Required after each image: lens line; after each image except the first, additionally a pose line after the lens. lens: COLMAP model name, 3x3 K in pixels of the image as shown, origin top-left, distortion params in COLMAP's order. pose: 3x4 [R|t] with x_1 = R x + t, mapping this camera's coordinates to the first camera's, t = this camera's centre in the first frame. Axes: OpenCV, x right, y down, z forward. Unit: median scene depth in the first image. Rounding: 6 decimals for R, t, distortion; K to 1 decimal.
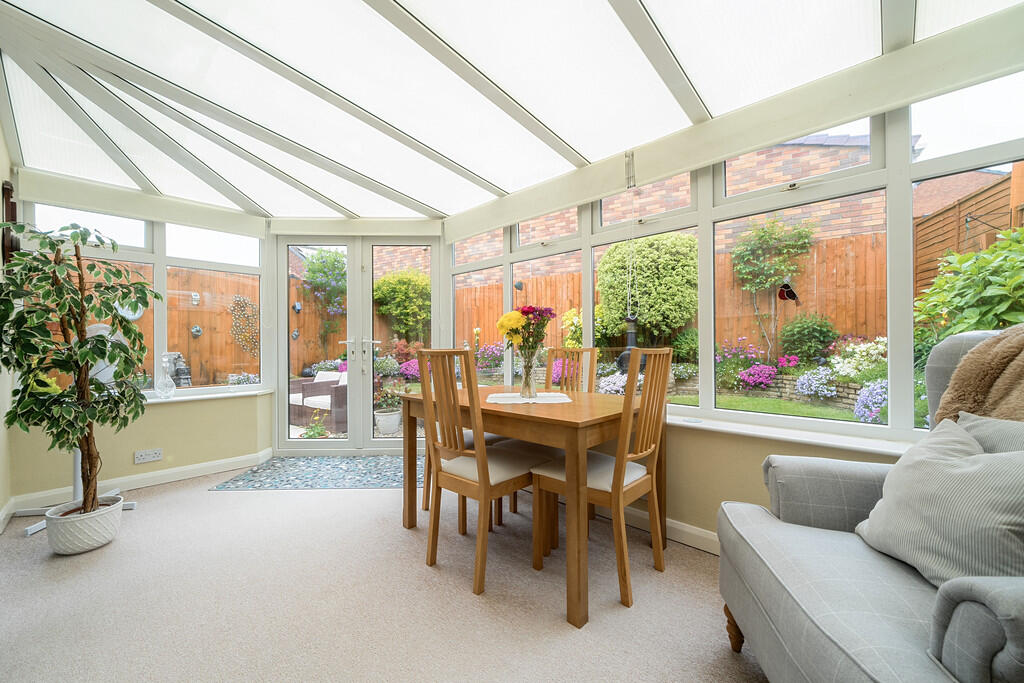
lens RADIAL K [[385.6, 0, 511.2], [0, 385.6, 347.3], [0, 0, 1]] dist [0.000766, 0.000165]
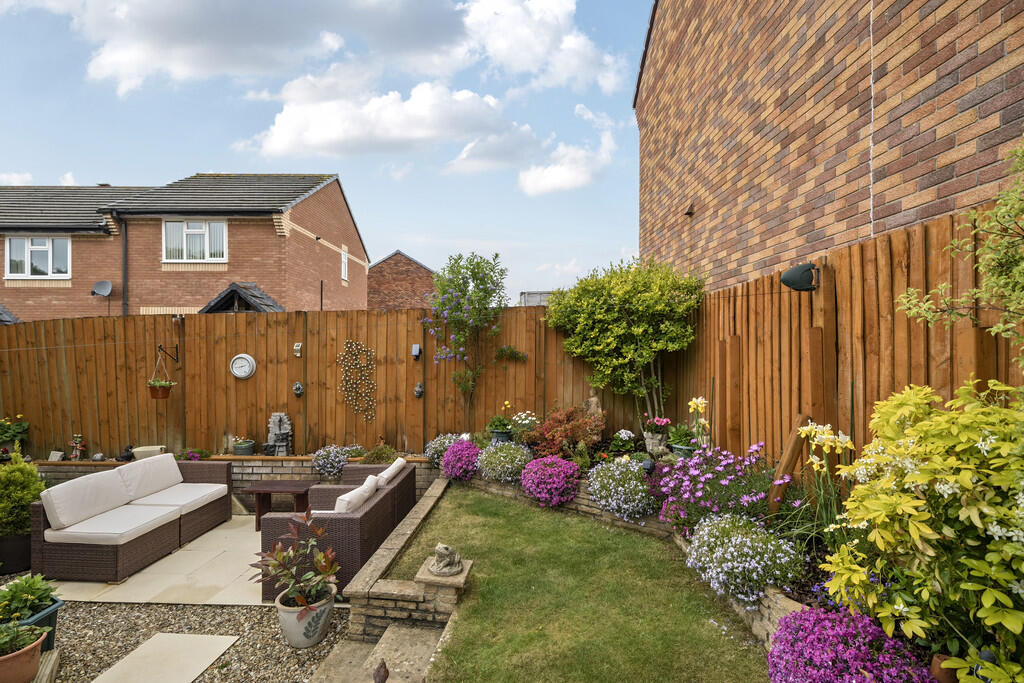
lens RADIAL K [[480.9, 0, 509.0], [0, 480.9, 345.0], [0, 0, 1]] dist [0.002019, 0.000516]
pose [[0.514972, 0.010657, -0.857141, 0.231530], [-0.012519, 0.999910, 0.004911, -0.103856], [0.857116, 0.008202, 0.515059, 0.594162]]
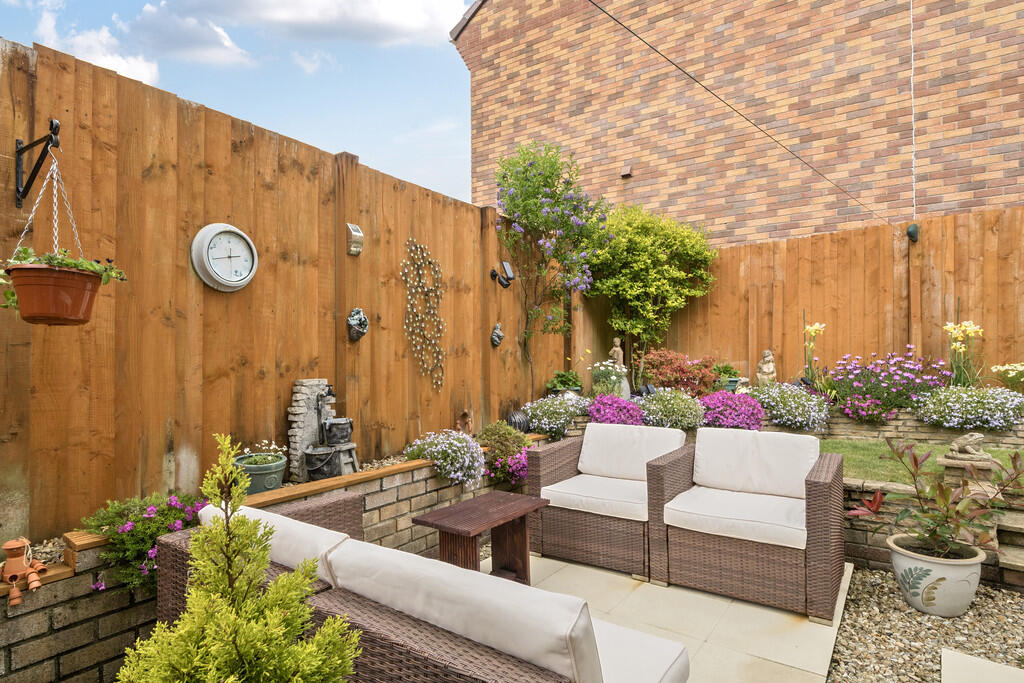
lens RADIAL K [[555.3, 0, 509.3], [0, 555.3, 357.6], [0, 0, 1]] dist [0.000037, -0.000927]
pose [[0.999633, -0.001225, -0.027068, -0.445492], [0.000928, 0.999939, -0.010963, -0.001714], [0.027080, 0.010934, 0.999573, 0.313474]]
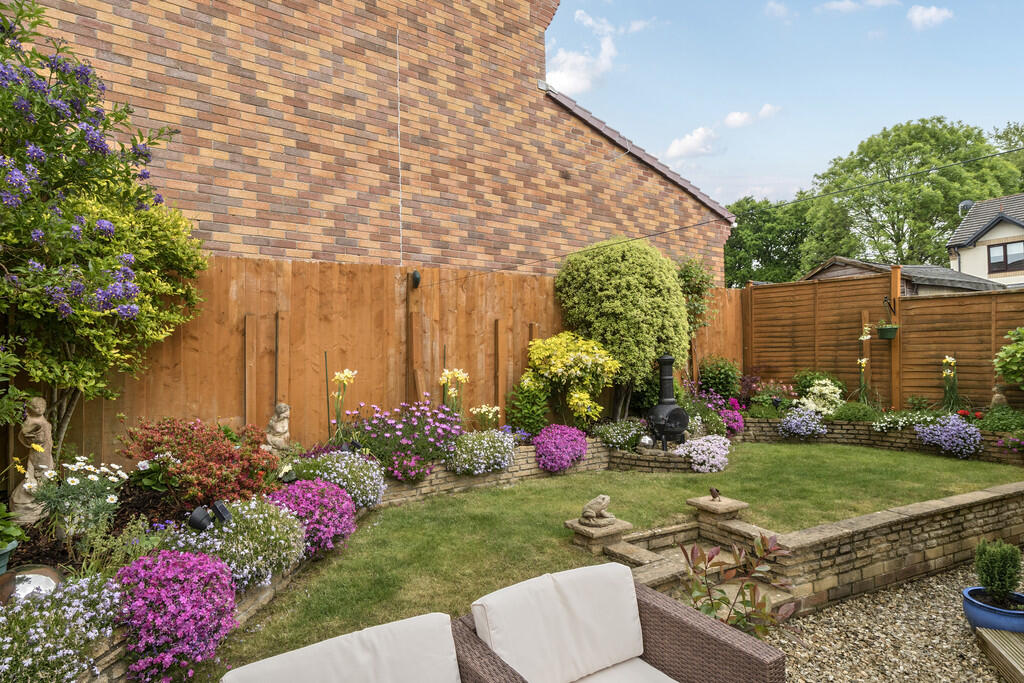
lens RADIAL K [[526.1, 0, 498.8], [0, 526.1, 351.5], [0, 0, 1]] dist [-0.002070, -0.001036]
pose [[0.417581, 0.017289, 0.908475, -0.511625], [0.023175, 0.999291, -0.029669, -0.050012], [-0.908344, 0.033444, 0.416885, 0.639242]]
